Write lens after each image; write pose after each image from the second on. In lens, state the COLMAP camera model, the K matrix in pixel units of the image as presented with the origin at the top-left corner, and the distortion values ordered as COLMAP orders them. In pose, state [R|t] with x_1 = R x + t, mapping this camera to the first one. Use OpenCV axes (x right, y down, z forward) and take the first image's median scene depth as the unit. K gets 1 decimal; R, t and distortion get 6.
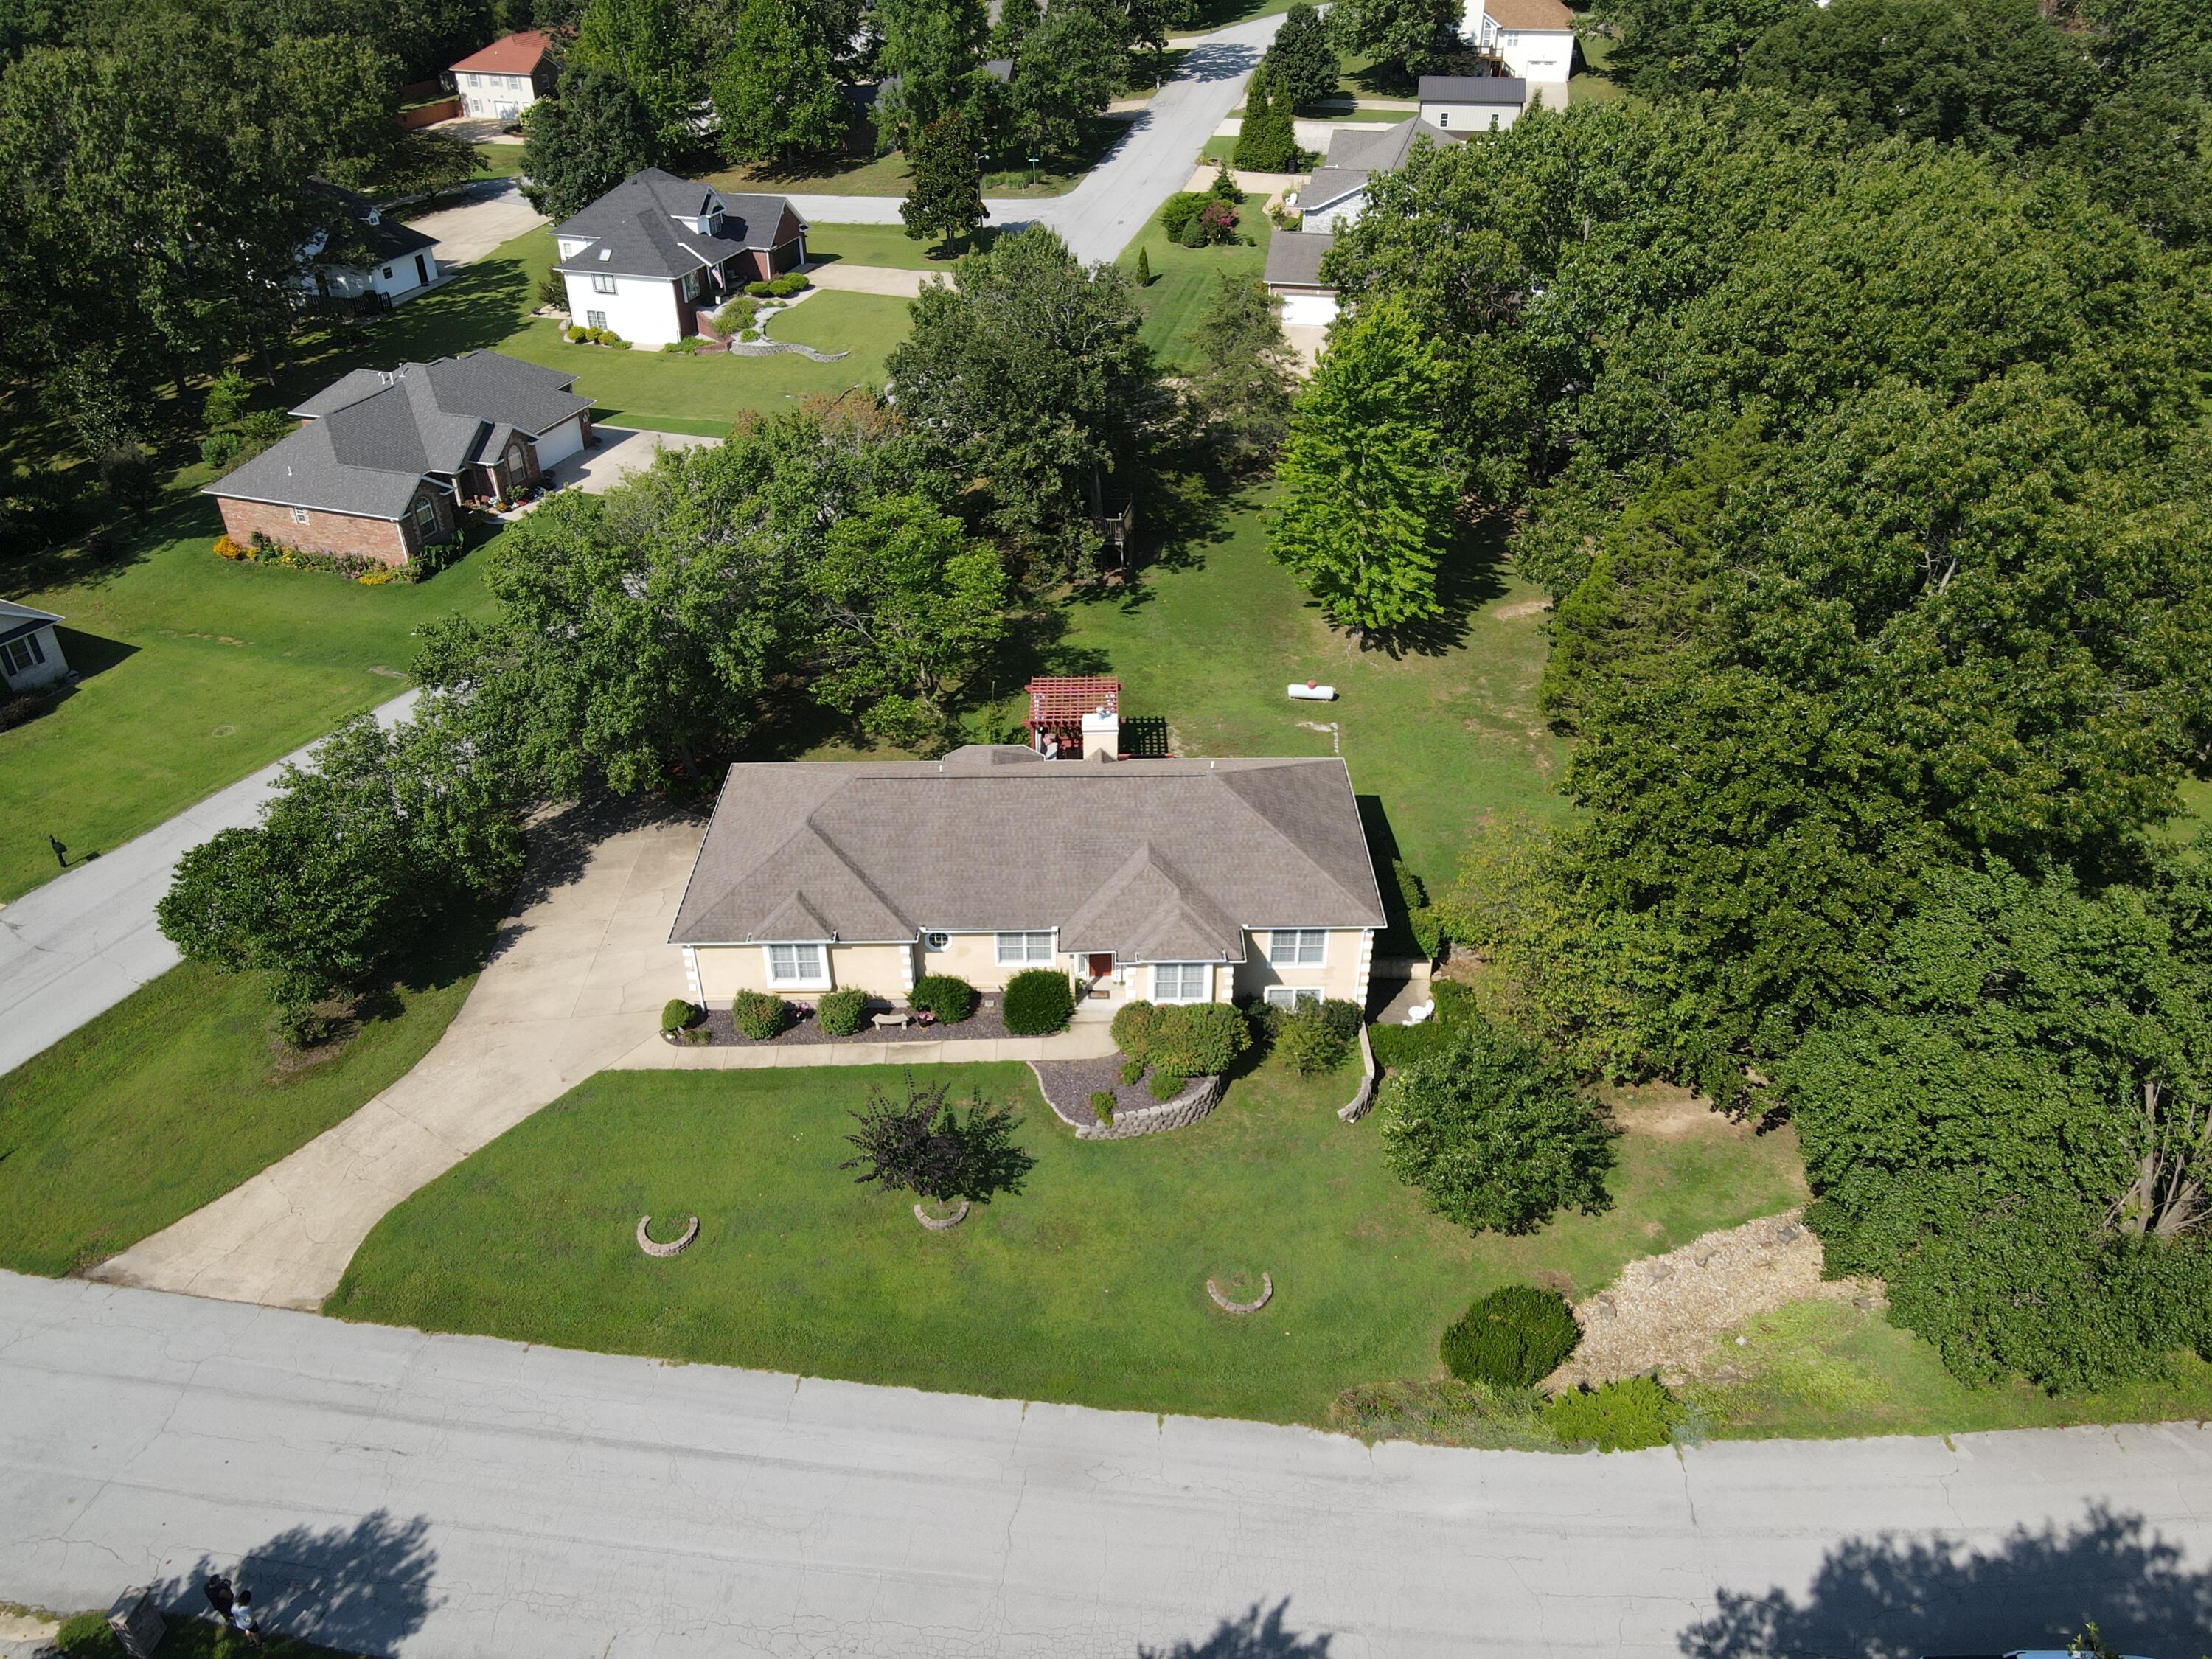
lens RADIAL K [[1643.6, 0, 1094.0], [0, 1643.6, 843.3], [0, 0, 1]] dist [-0.007390, 0.042469]
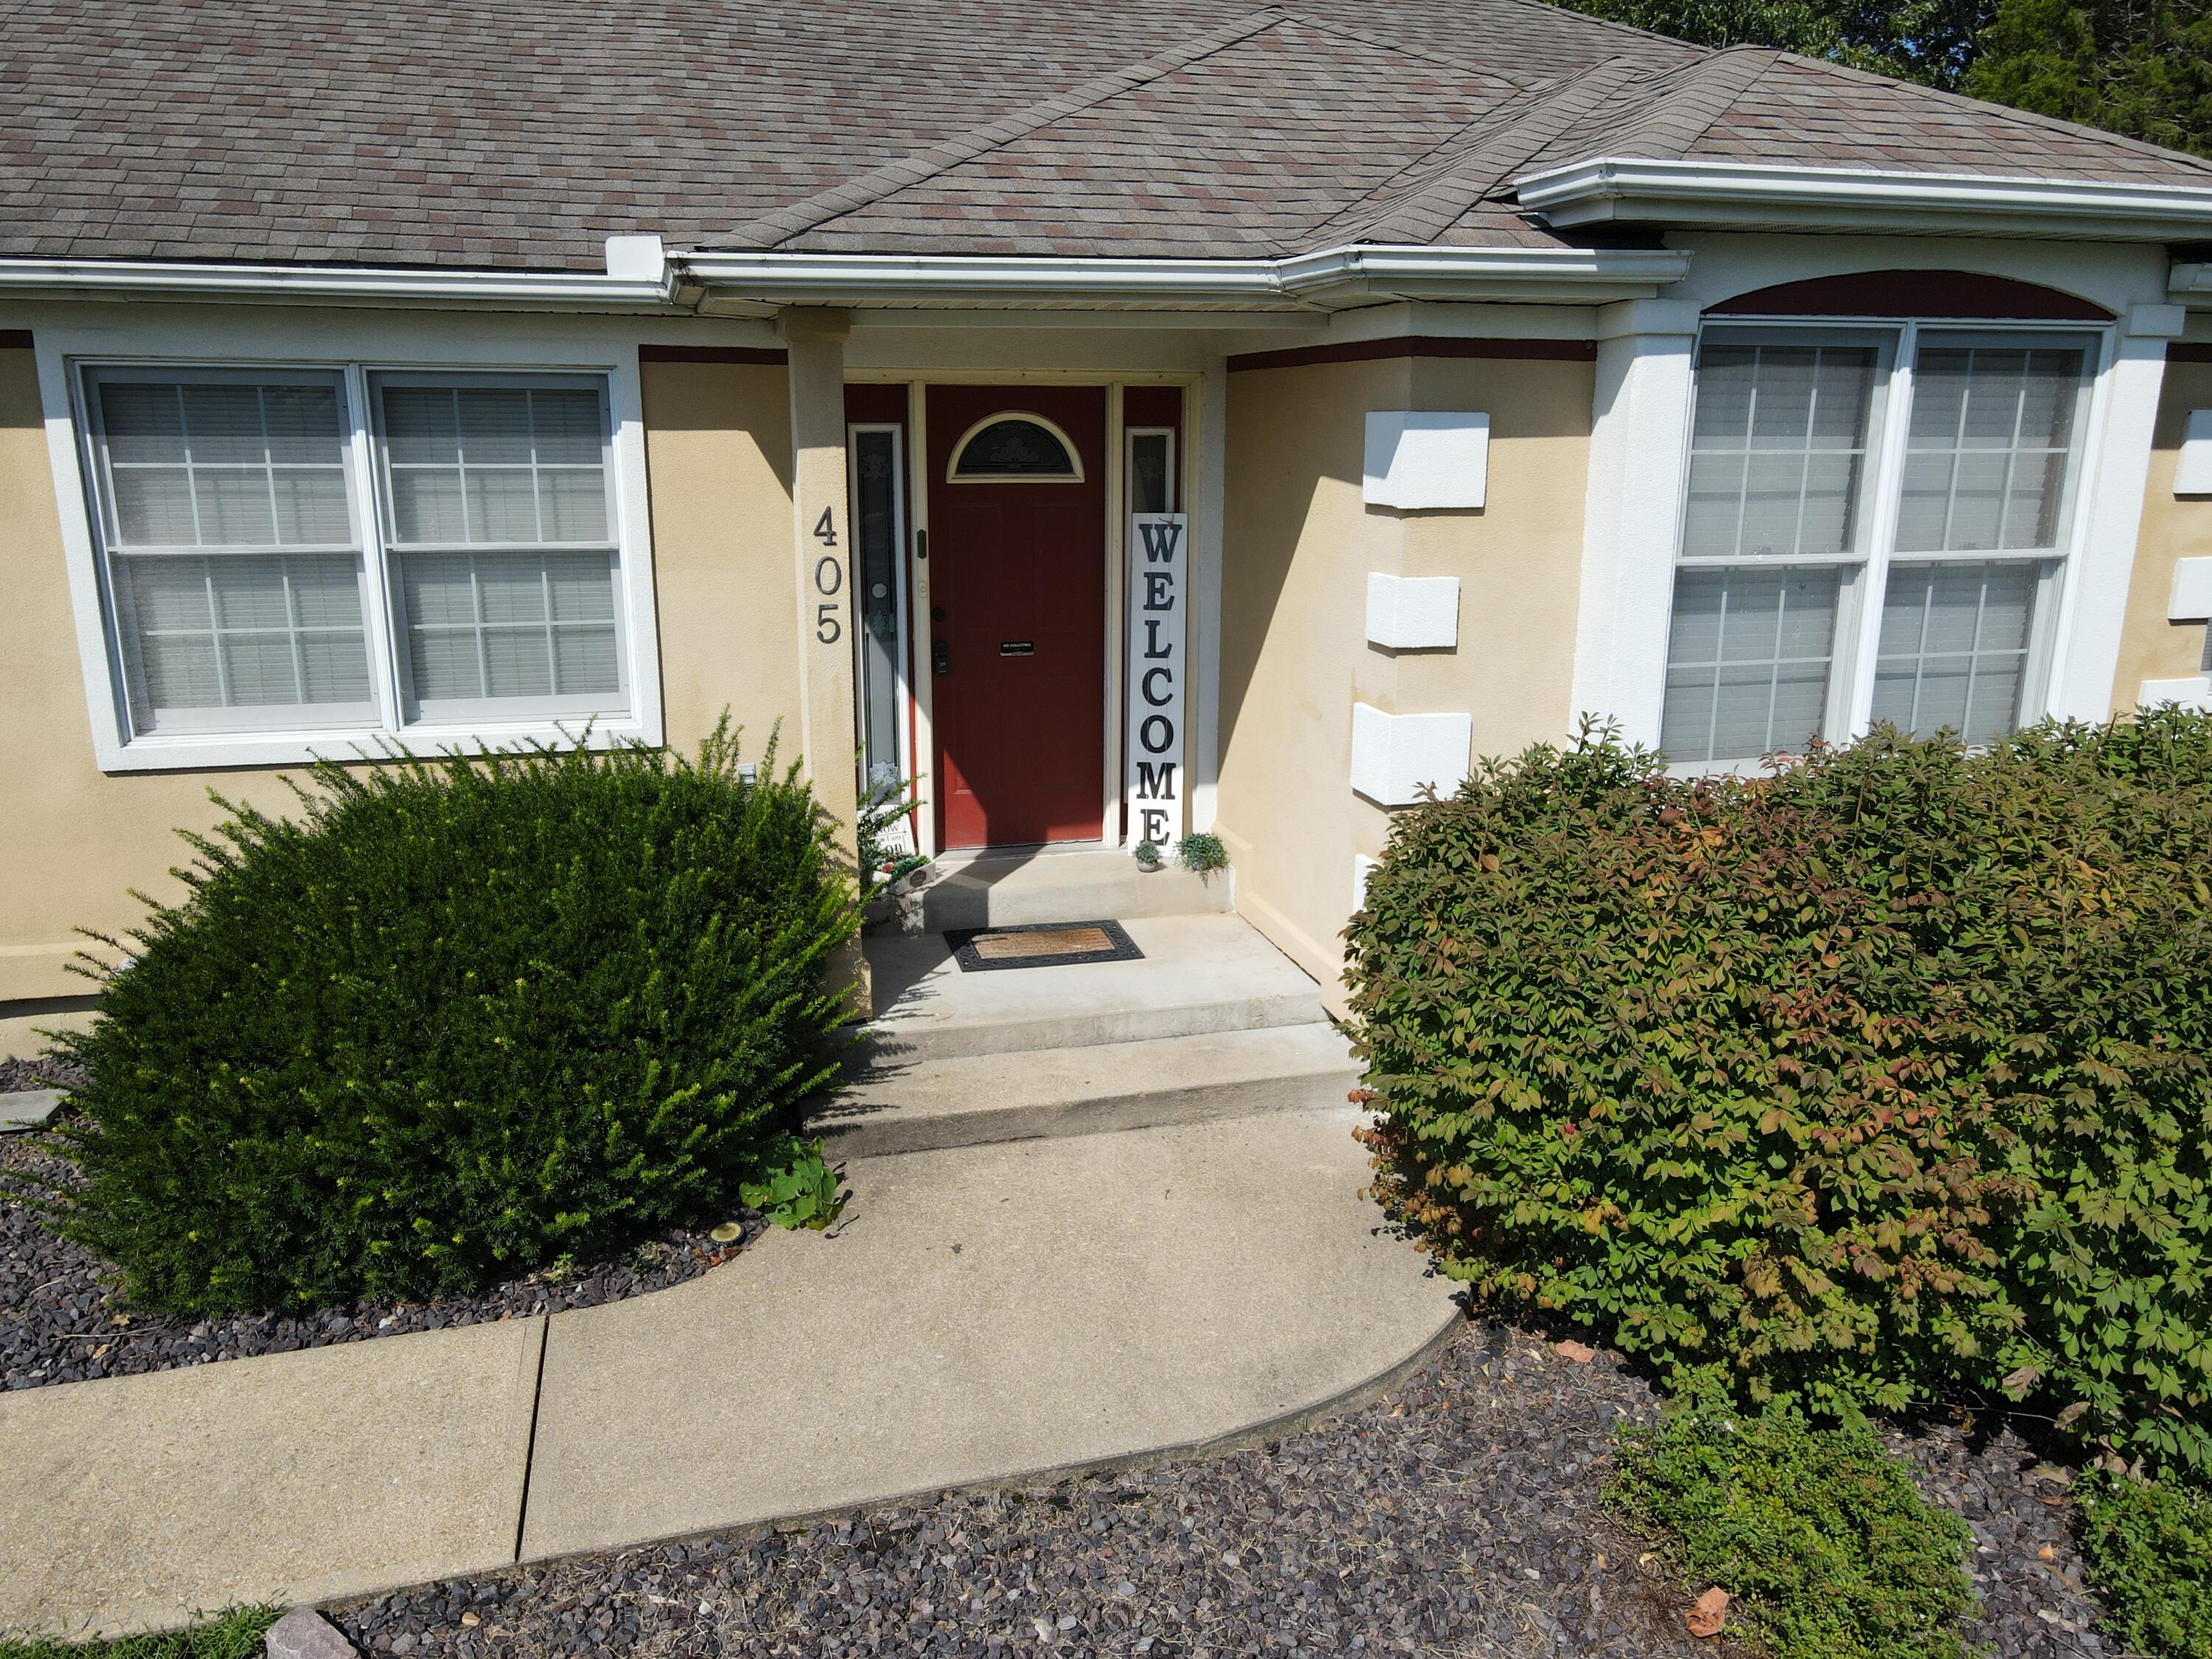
lens RADIAL K [[1643.6, 0, 1094.0], [0, 1643.6, 843.3], [0, 0, 1]] dist [-0.007390, 0.042469]
pose [[0.966682, -0.042983, 0.252346, -0.023804], [0.124613, 0.940127, -0.317227, 0.127032], [-0.223602, 0.338103, 0.914160, 0.913050]]
